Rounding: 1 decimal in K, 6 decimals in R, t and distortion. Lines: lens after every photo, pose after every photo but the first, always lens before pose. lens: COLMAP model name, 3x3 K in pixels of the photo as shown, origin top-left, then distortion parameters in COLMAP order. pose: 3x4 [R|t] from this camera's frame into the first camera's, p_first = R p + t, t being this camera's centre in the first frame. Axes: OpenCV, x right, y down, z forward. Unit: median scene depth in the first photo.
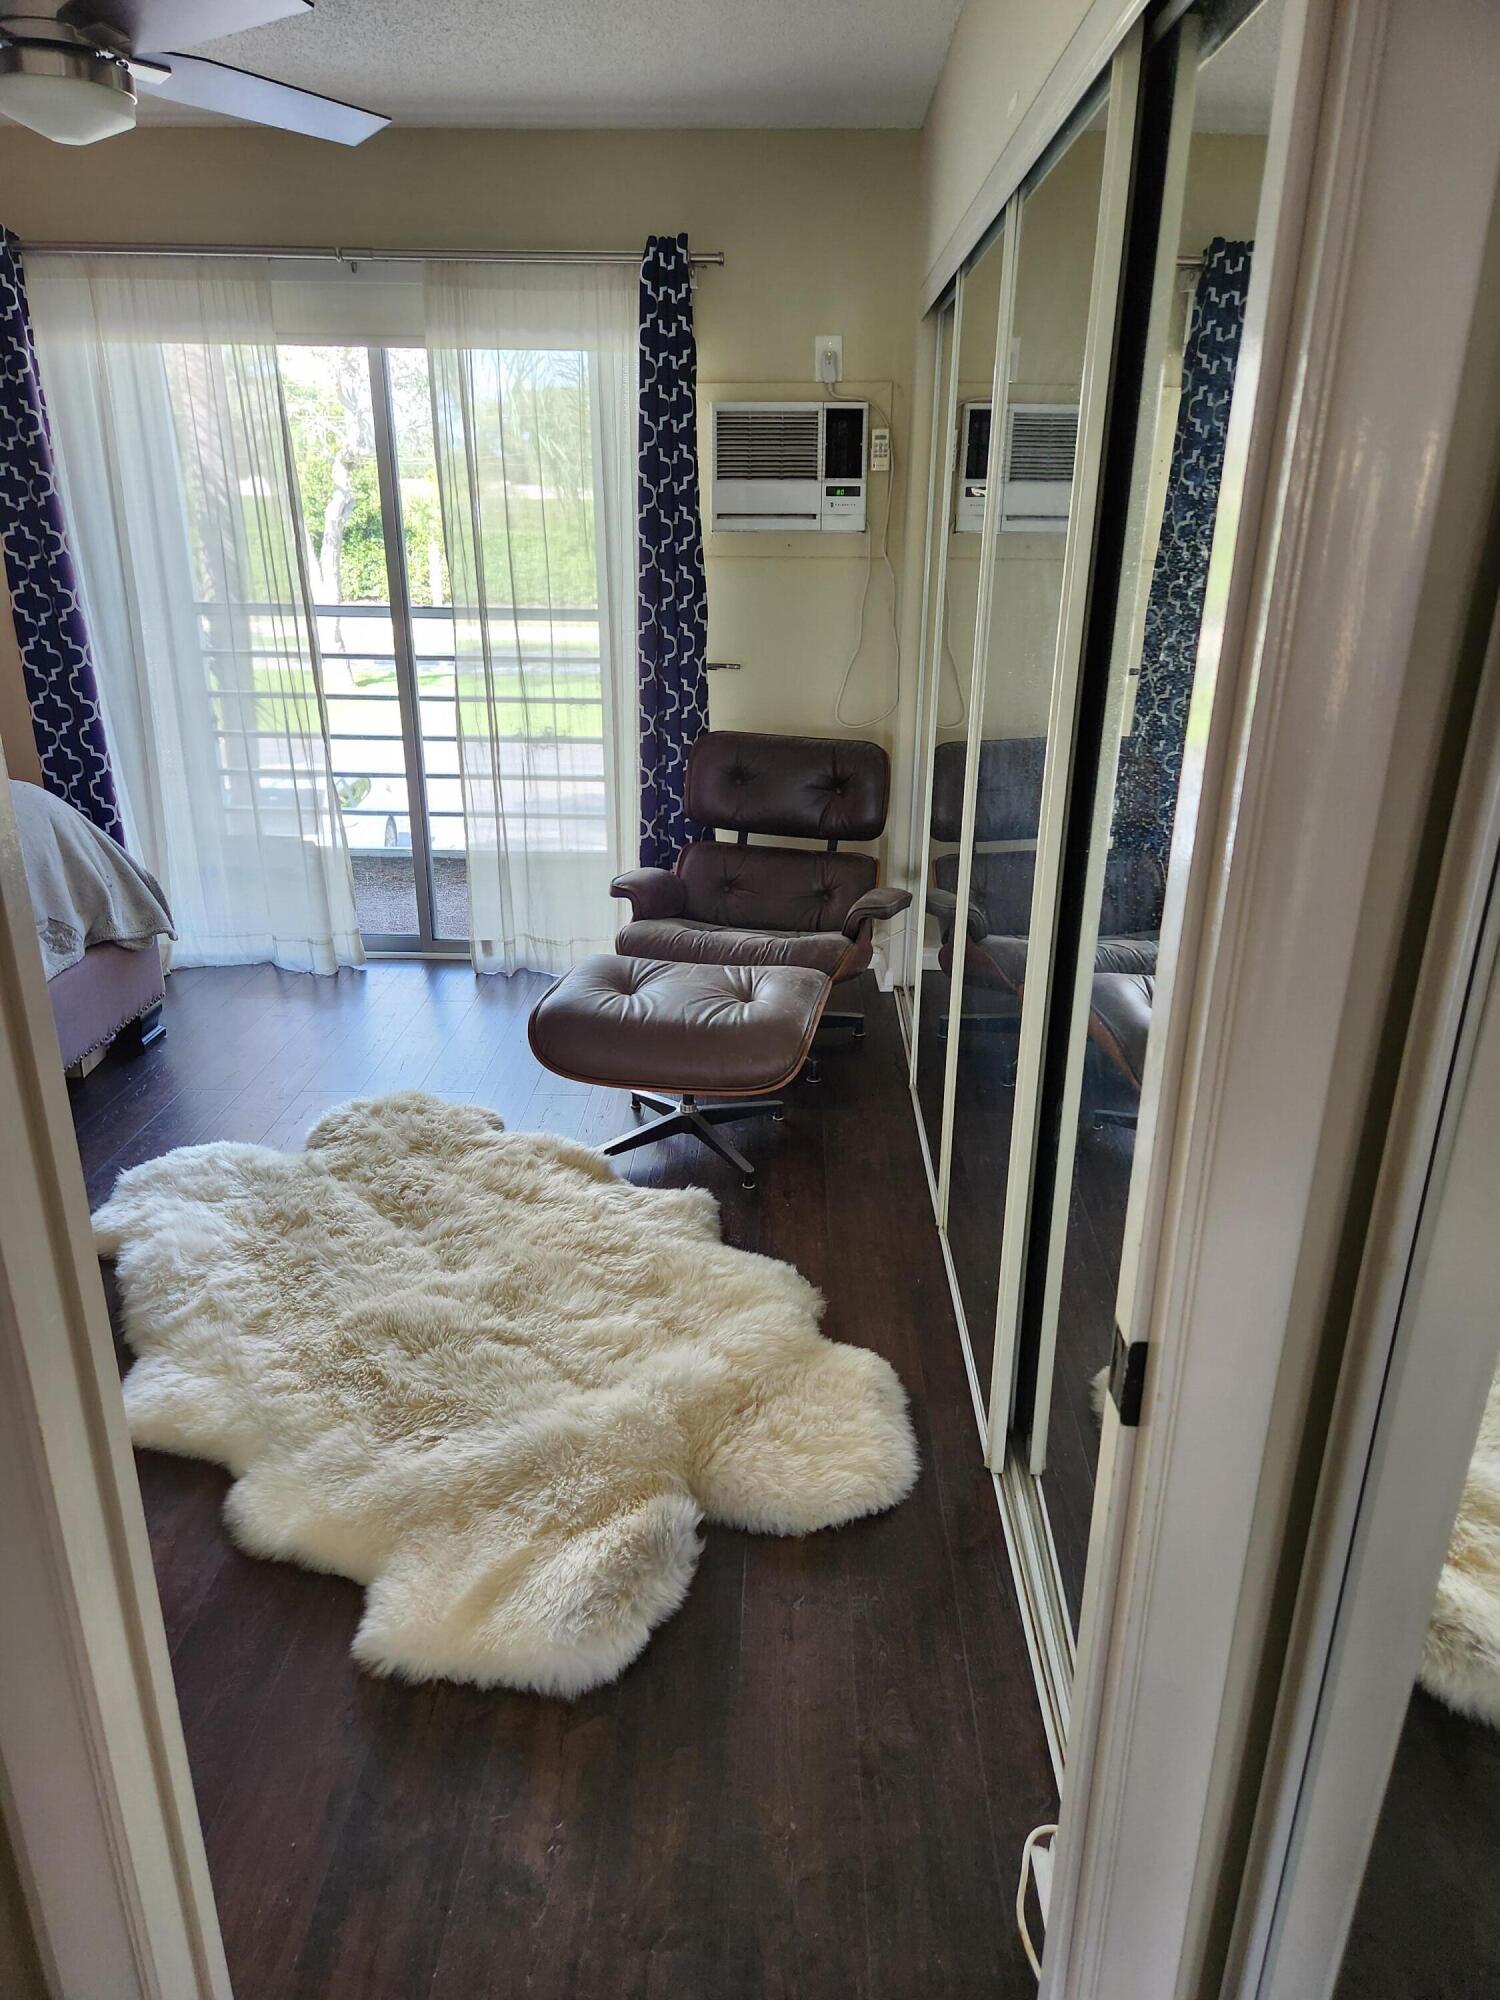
lens RADIAL K [[1329.8, 0, 750.0], [0, 1329.8, 1000.0], [0, 0, 1]] dist [0.124064, -0.125243]
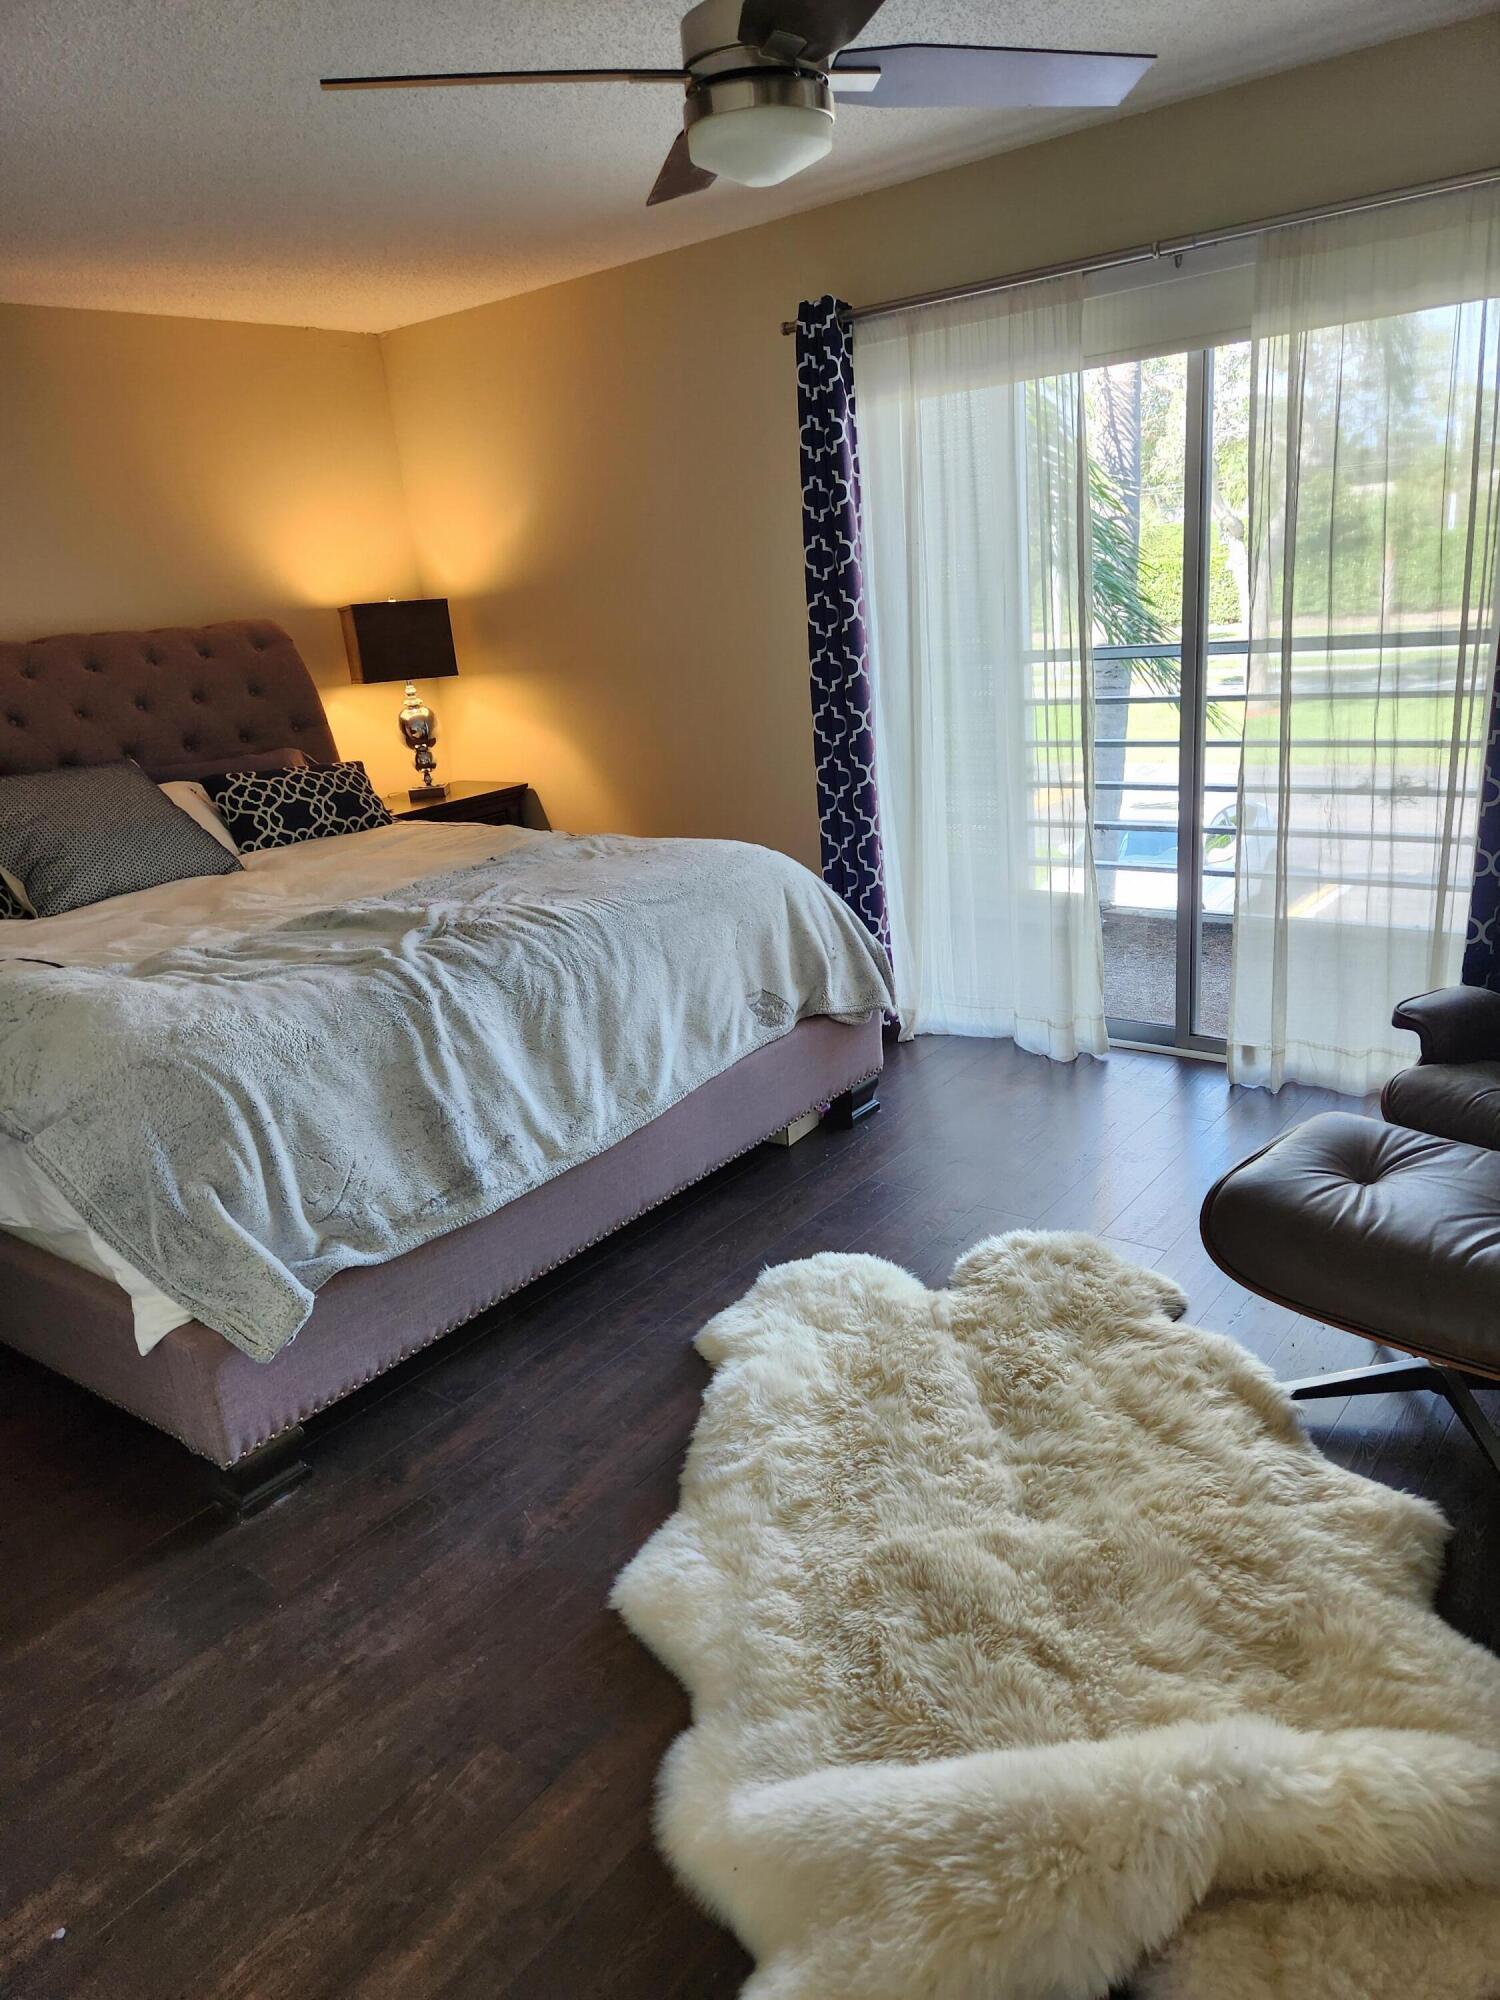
lens RADIAL K [[1351.5, 0, 734.0], [0, 1351.5, 1006.9], [0, 0, 1]] dist [0.073874, -0.058113]
pose [[0.794200, 0.110740, -0.597480, 0.071969], [-0.117723, 0.992666, 0.027503, -0.080747], [0.596144, 0.048494, 0.801412, 0.210660]]
